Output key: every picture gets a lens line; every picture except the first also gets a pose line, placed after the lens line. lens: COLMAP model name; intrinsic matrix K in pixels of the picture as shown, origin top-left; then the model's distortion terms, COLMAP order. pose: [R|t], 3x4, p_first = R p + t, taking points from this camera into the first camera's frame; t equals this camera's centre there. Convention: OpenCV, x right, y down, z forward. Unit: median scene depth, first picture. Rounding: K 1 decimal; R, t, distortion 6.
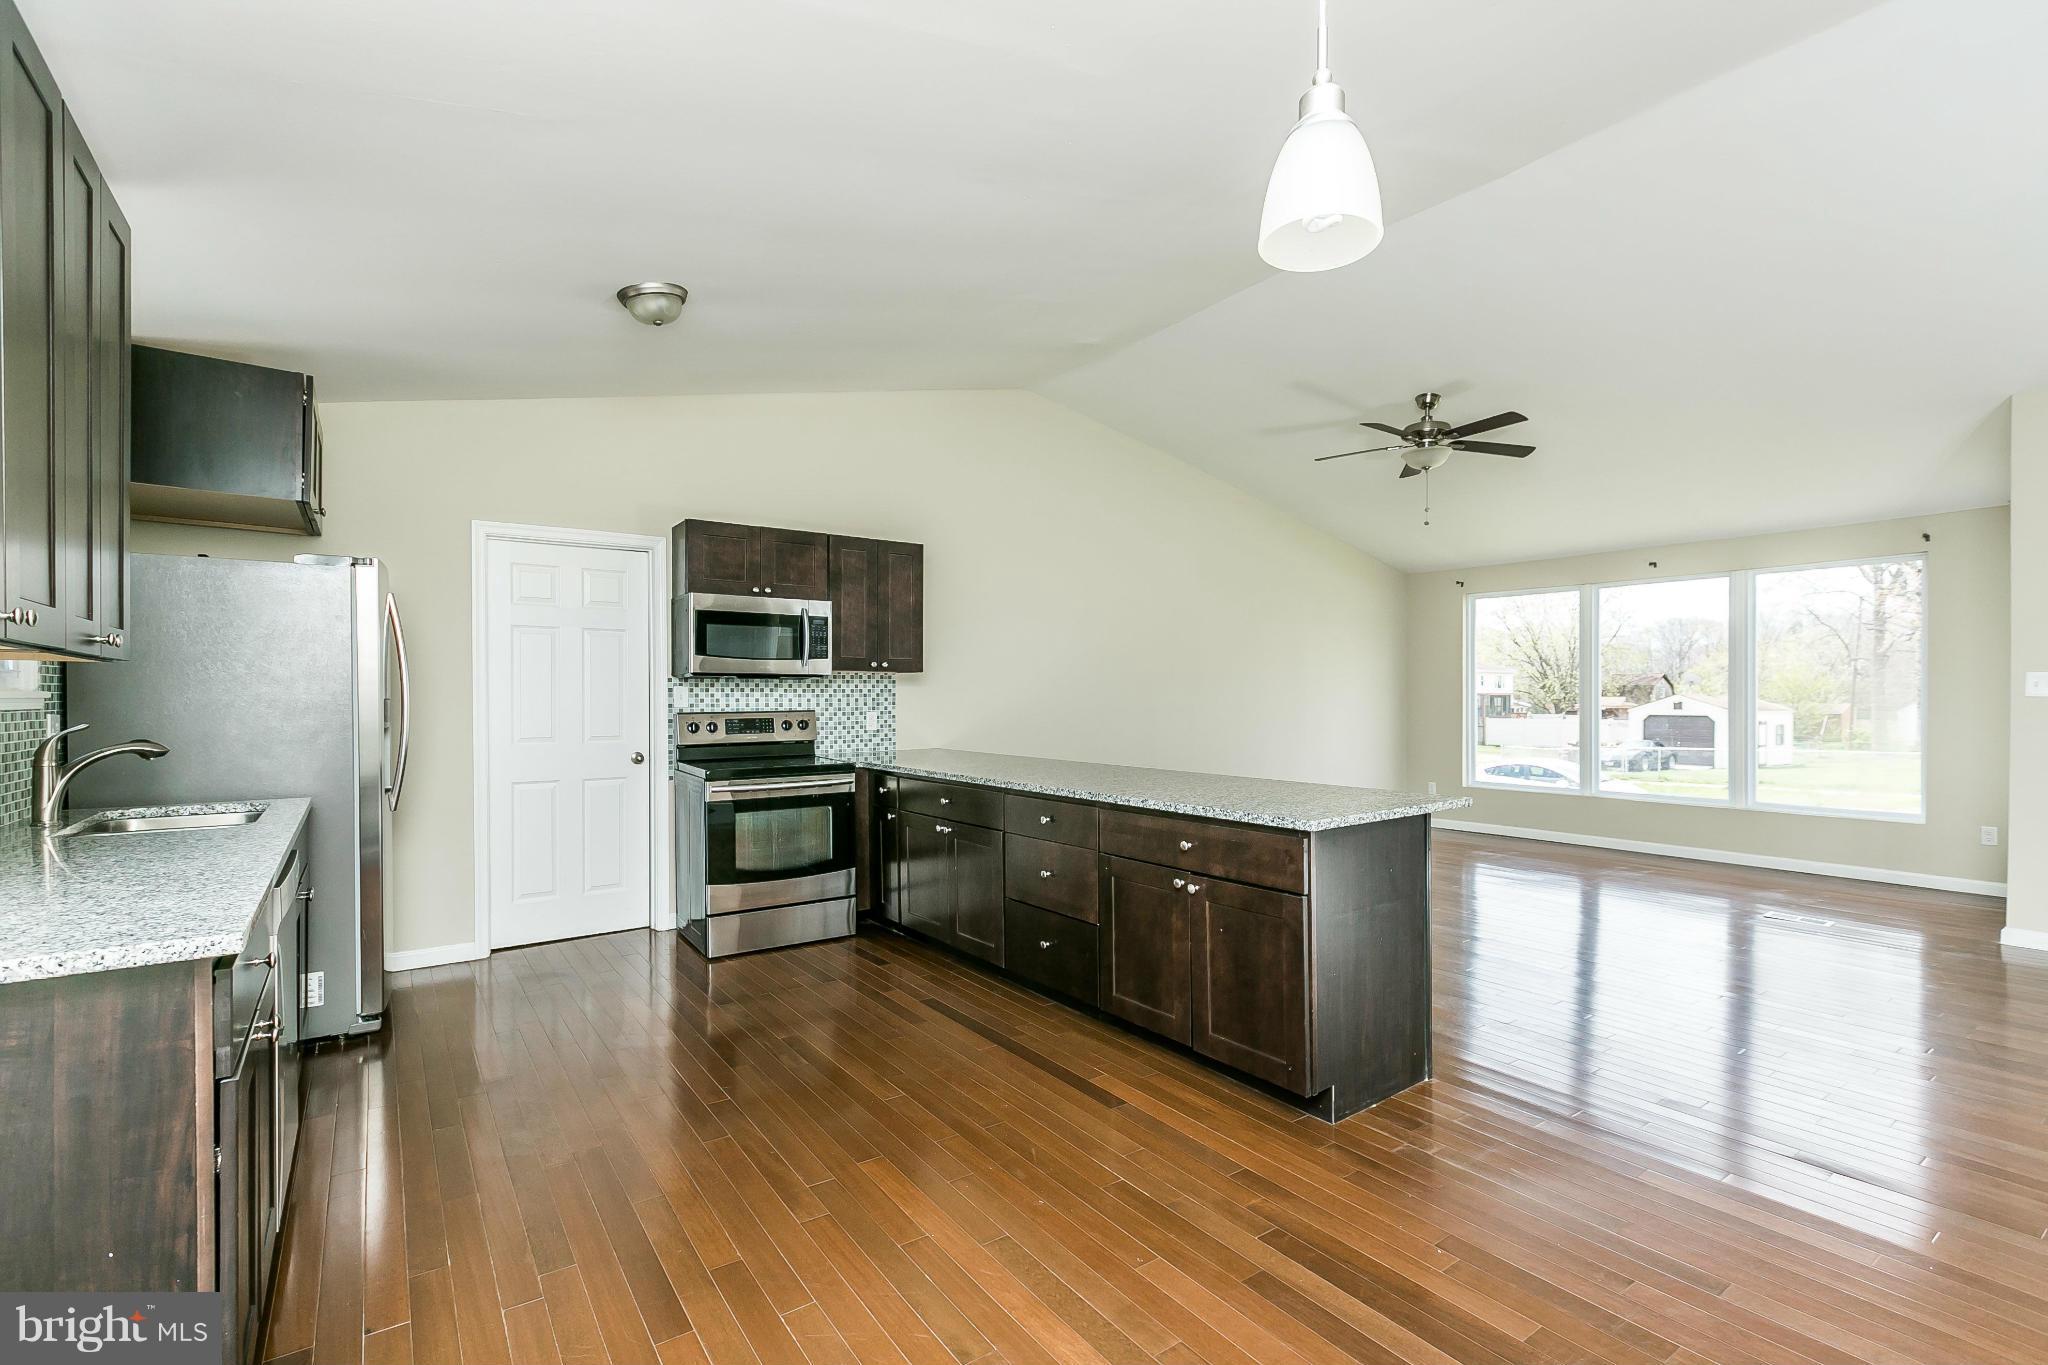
lens RADIAL K [[919.5, 0, 1022.9], [0, 919.5, 697.2], [0, 0, 1]] dist [0.000287, 0.000034]
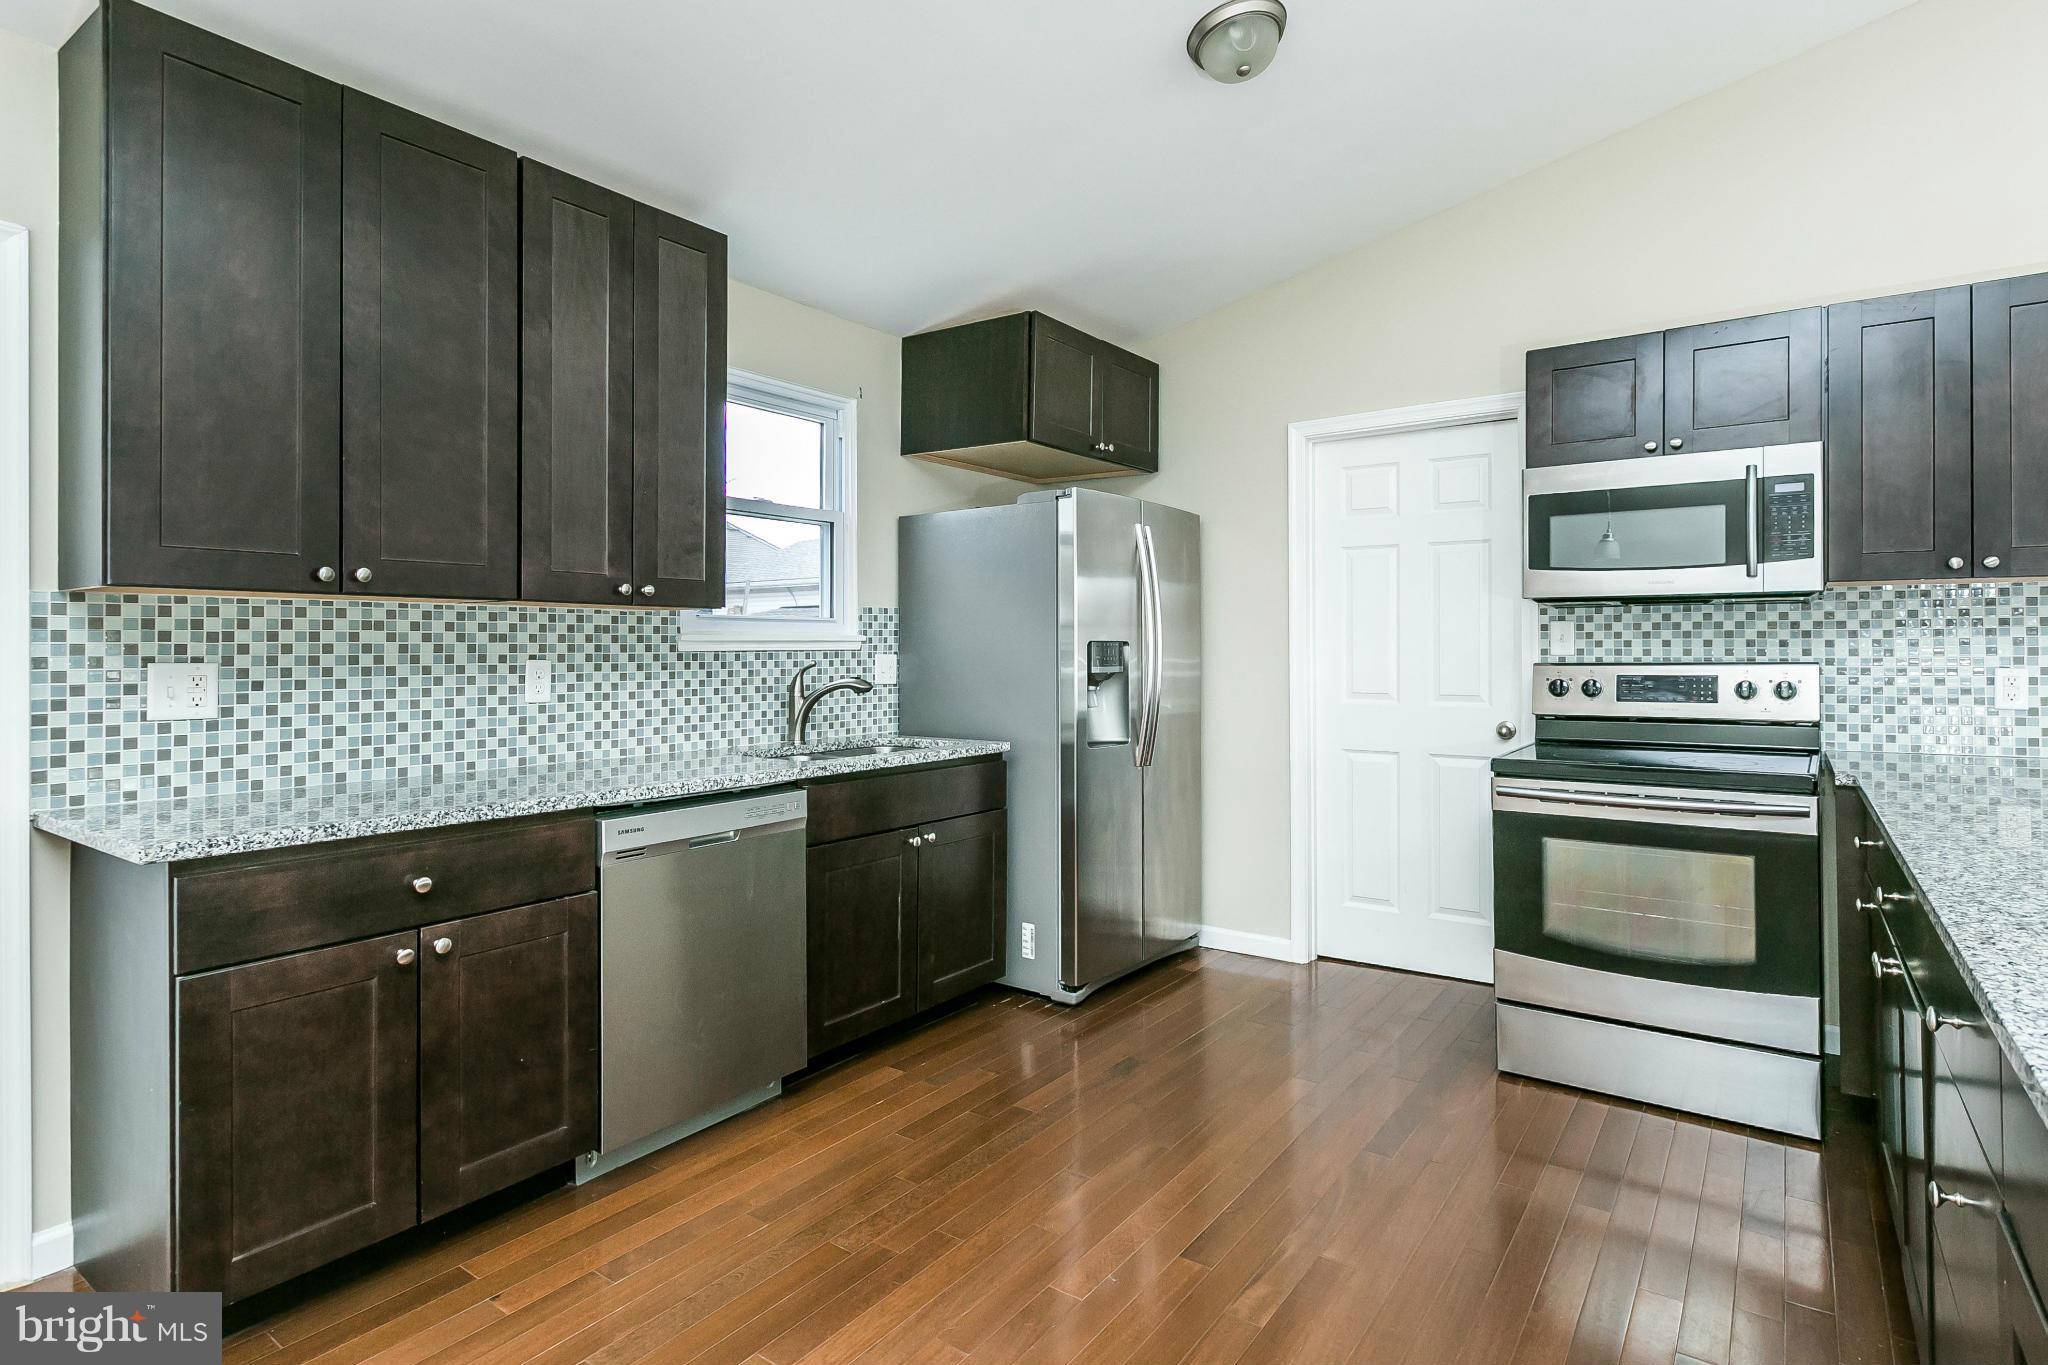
lens RADIAL K [[1044.8, 0, 1034.0], [0, 1044.8, 644.3], [0, 0, 1]] dist [0.000727, -0.002568]
pose [[0.326908, -0.002469, -0.945053, 0.182261], [0.001937, 0.999996, -0.001942, 0.004570], [0.945054, -0.001196, 0.326912, 0.424785]]
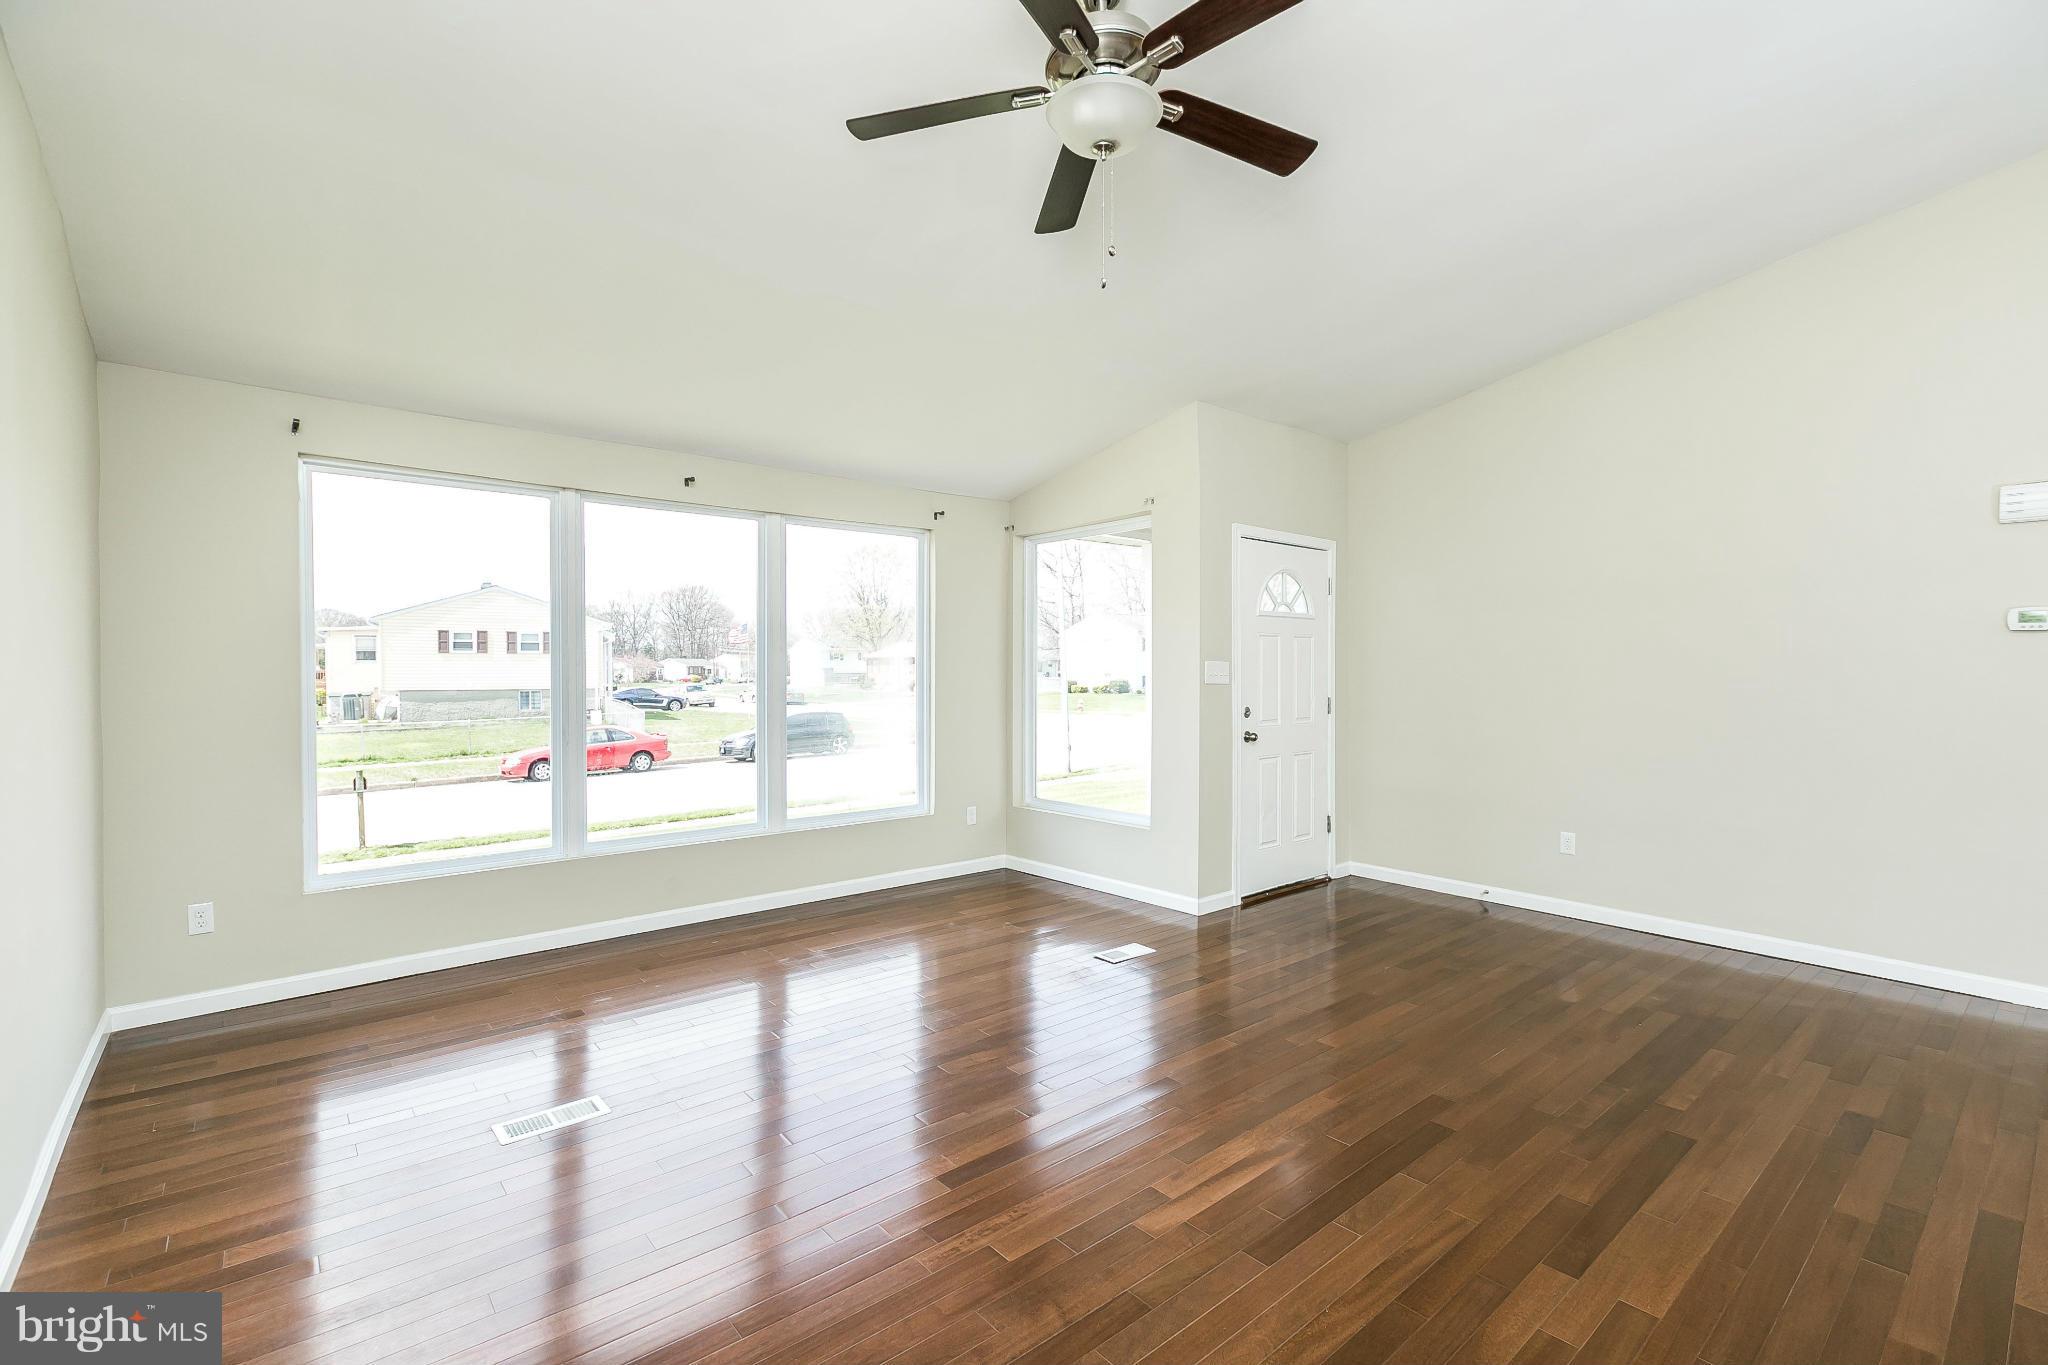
lens RADIAL K [[919.5, 0, 1022.9], [0, 919.5, 697.2], [0, 0, 1]] dist [0.000287, 0.000034]
pose [[-0.088187, -0.031034, 0.995620, 0.031348], [-0.001056, 0.999517, 0.031062, -0.015915], [-0.996103, 0.001688, -0.088177, 1.173412]]
